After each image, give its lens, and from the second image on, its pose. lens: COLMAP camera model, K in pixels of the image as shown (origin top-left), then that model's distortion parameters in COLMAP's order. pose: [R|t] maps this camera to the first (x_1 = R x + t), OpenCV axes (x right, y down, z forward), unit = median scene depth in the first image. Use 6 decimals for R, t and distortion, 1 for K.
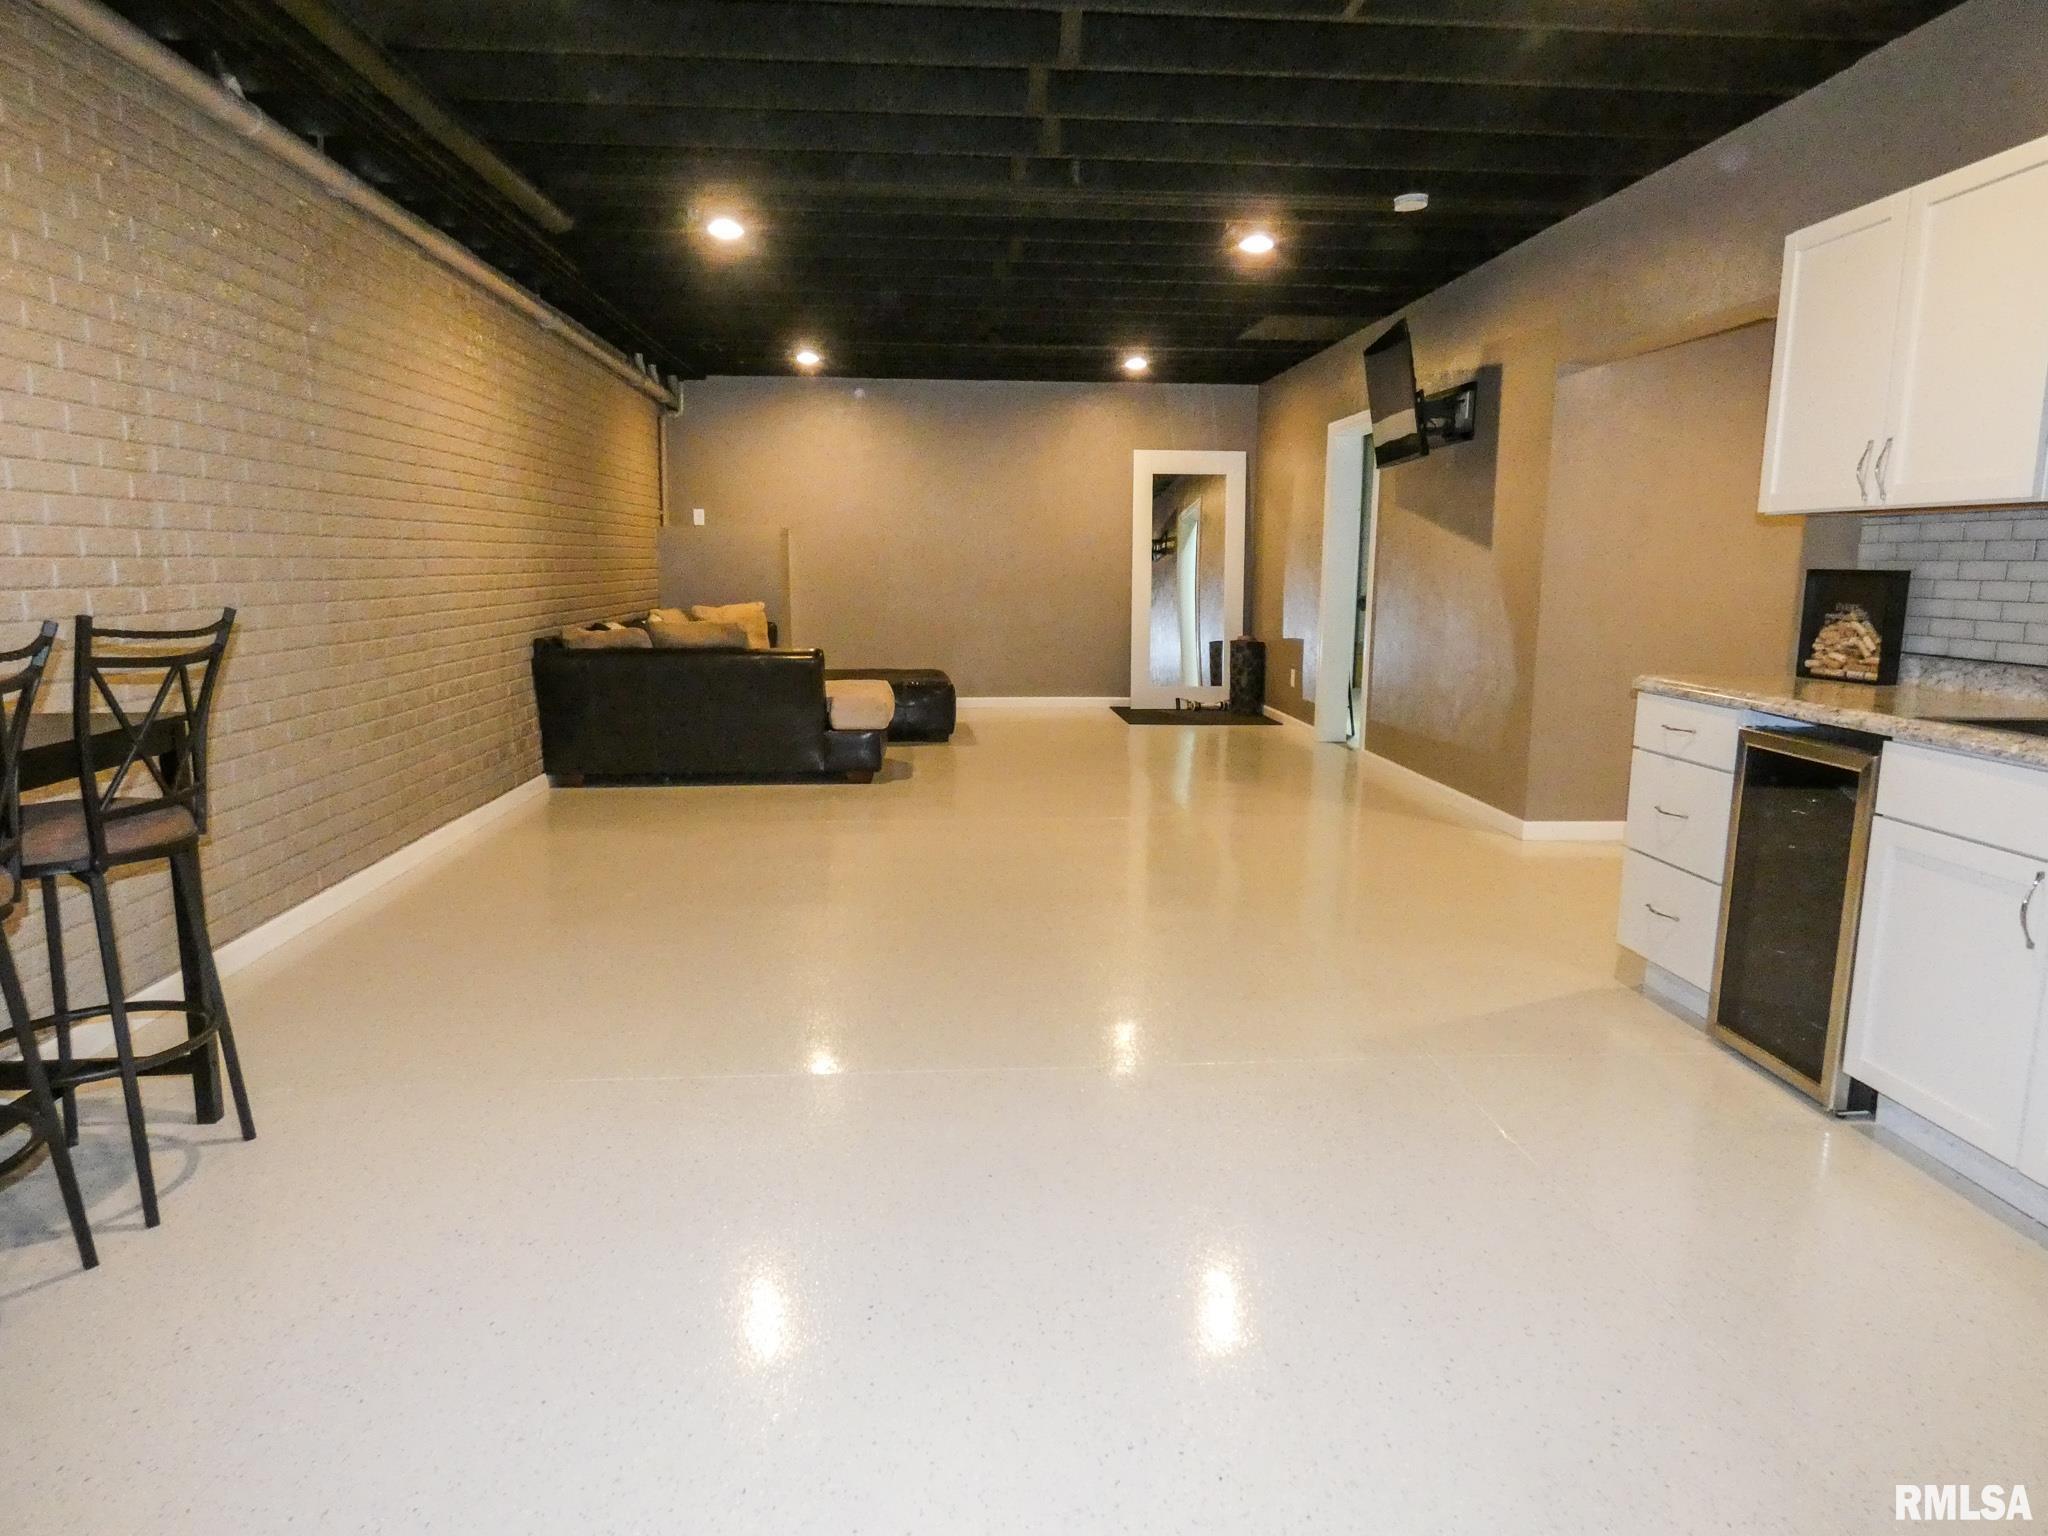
lens RADIAL K [[1241.8, 0, 1024.0], [0, 1241.8, 768.0], [0, 0, 1]] dist [-0.011791, -0.001328]
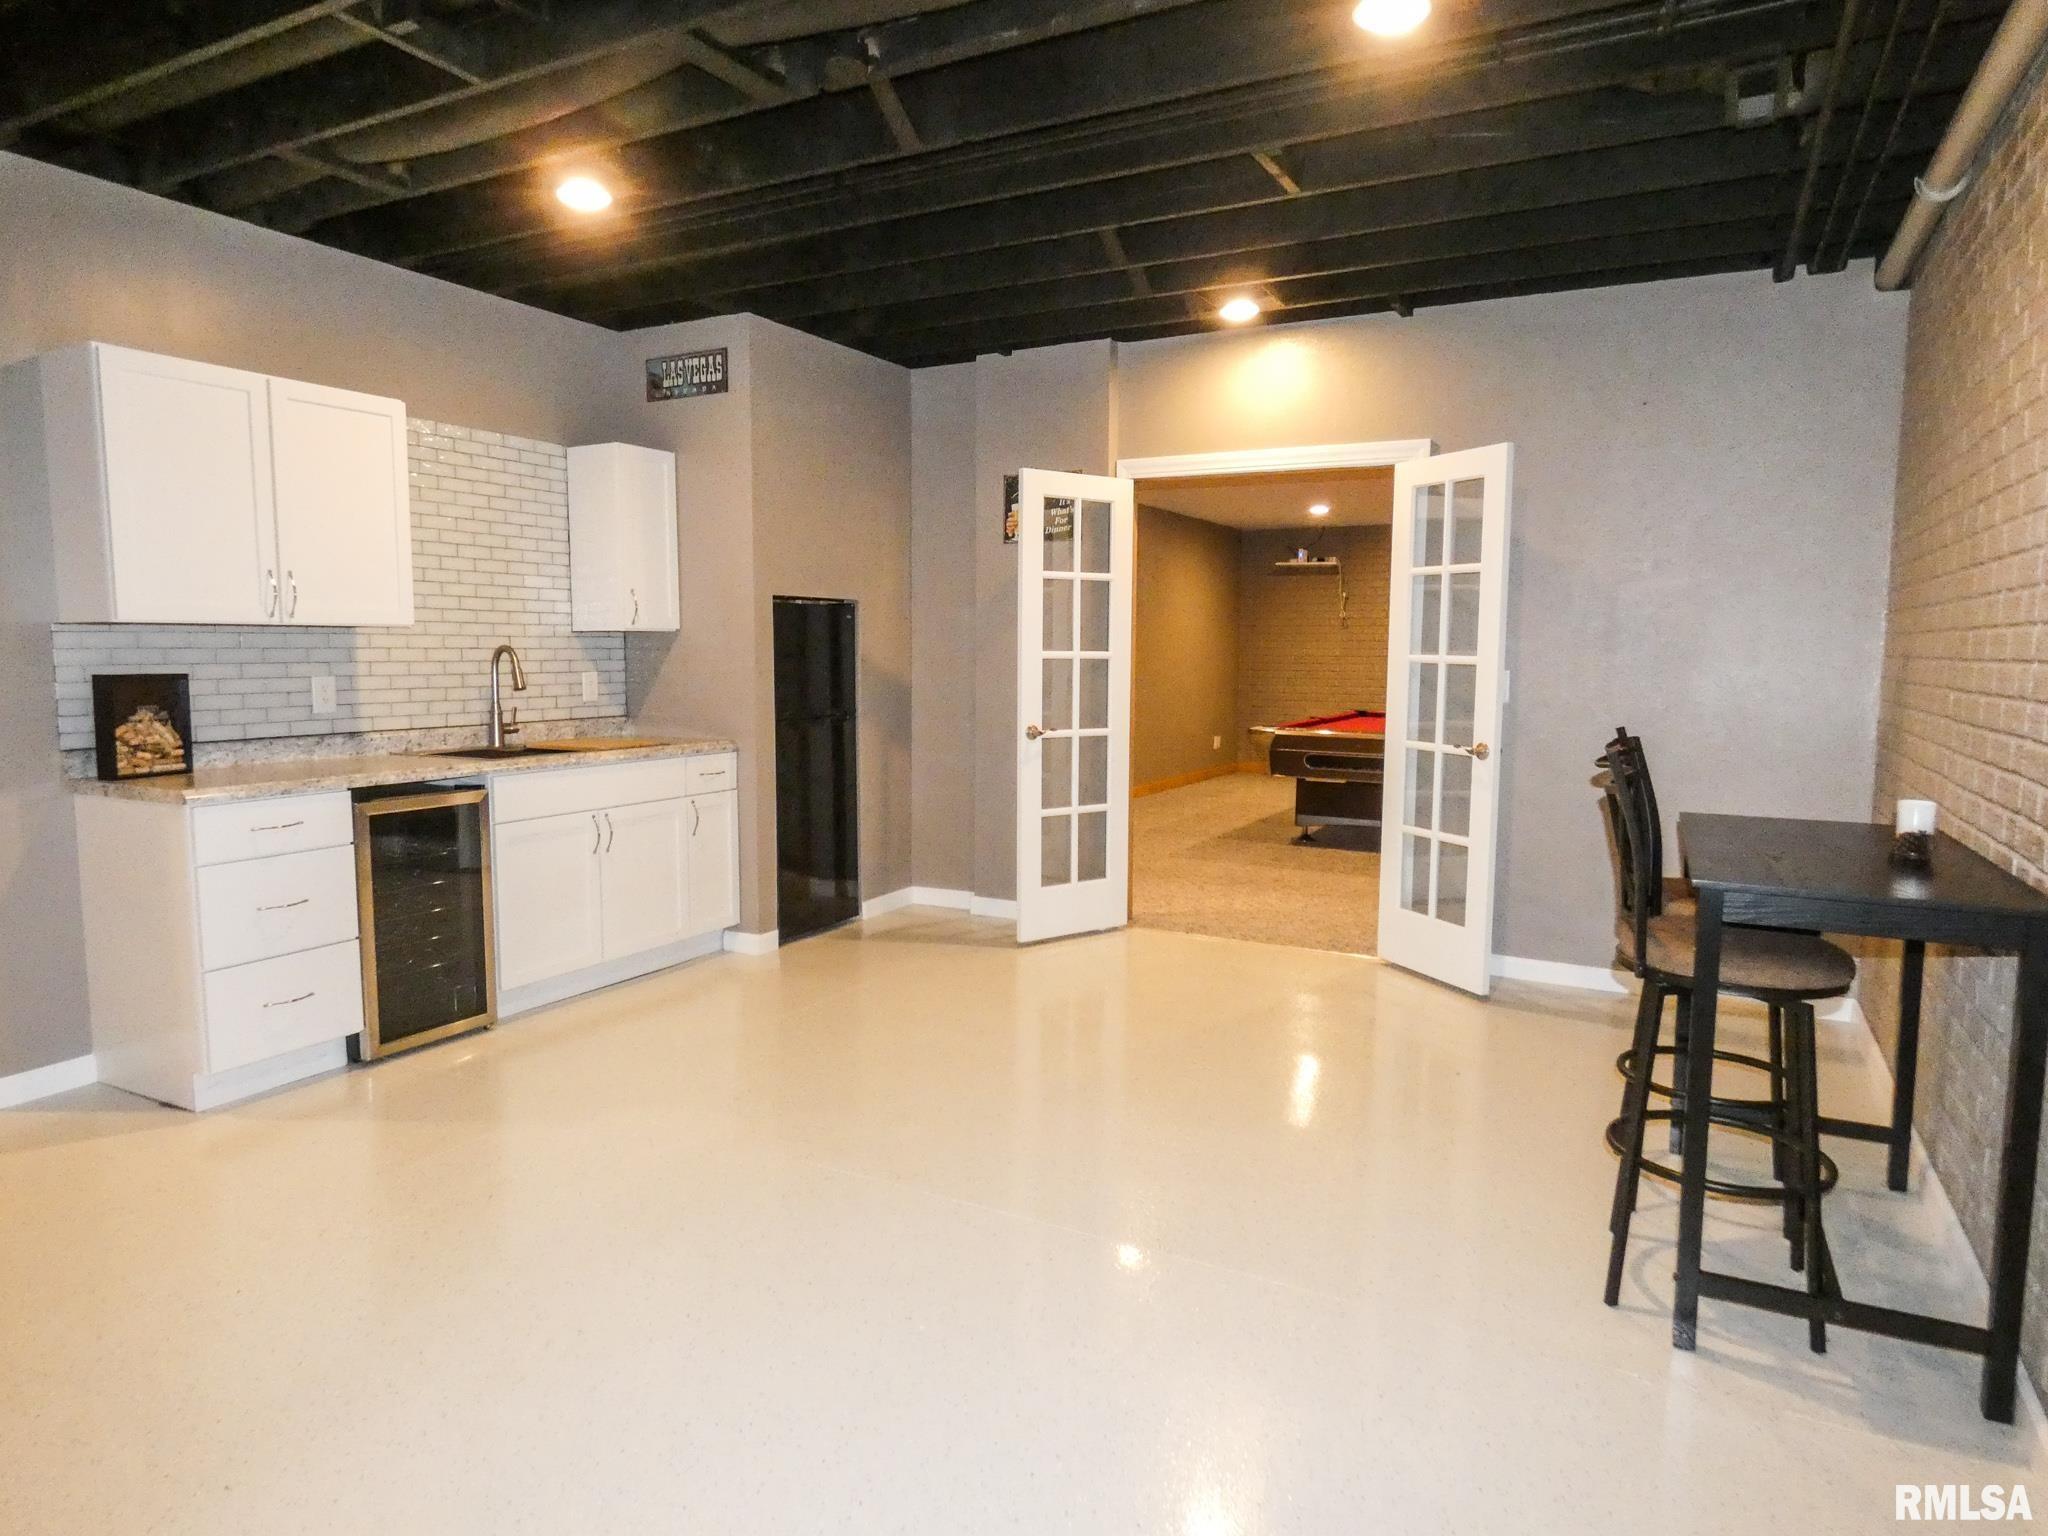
lens RADIAL K [[1241.8, 0, 1024.0], [0, 1241.8, 768.0], [0, 0, 1]] dist [-0.011791, -0.001328]
pose [[-0.844565, -0.069058, 0.530981, -0.554026], [0.073869, 0.967140, 0.243277, -0.282229], [-0.530333, 0.244686, -0.811711, 1.459203]]
